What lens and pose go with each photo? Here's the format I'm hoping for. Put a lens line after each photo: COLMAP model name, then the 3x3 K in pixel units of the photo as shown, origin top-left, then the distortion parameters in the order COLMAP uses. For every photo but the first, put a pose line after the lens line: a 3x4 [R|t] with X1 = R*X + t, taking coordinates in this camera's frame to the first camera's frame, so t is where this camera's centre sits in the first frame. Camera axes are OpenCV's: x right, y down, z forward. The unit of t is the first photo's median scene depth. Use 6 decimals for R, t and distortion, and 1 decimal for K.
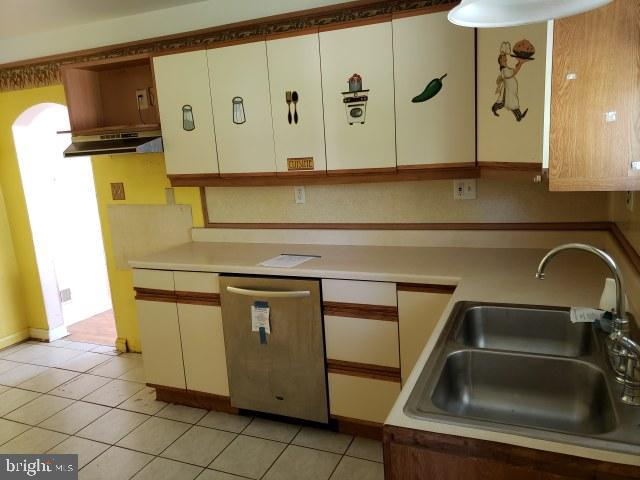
lens RADIAL K [[496.7, 0, 320.3], [0, 496.7, 239.8], [0, 0, 1]] dist [0.013906, -0.007689]
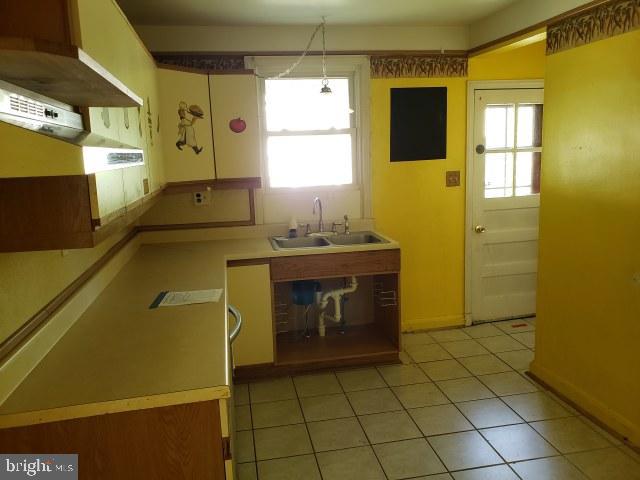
lens RADIAL K [[496.7, 0, 319.7], [0, 496.7, 238.9], [0, 0, 1]] dist [0.013906, -0.007689]
pose [[-0.560839, -0.054381, 0.826137, -1.116480], [0.234306, 0.946622, 0.221375, -0.237606], [-0.794078, 0.317725, -0.518161, 1.563700]]
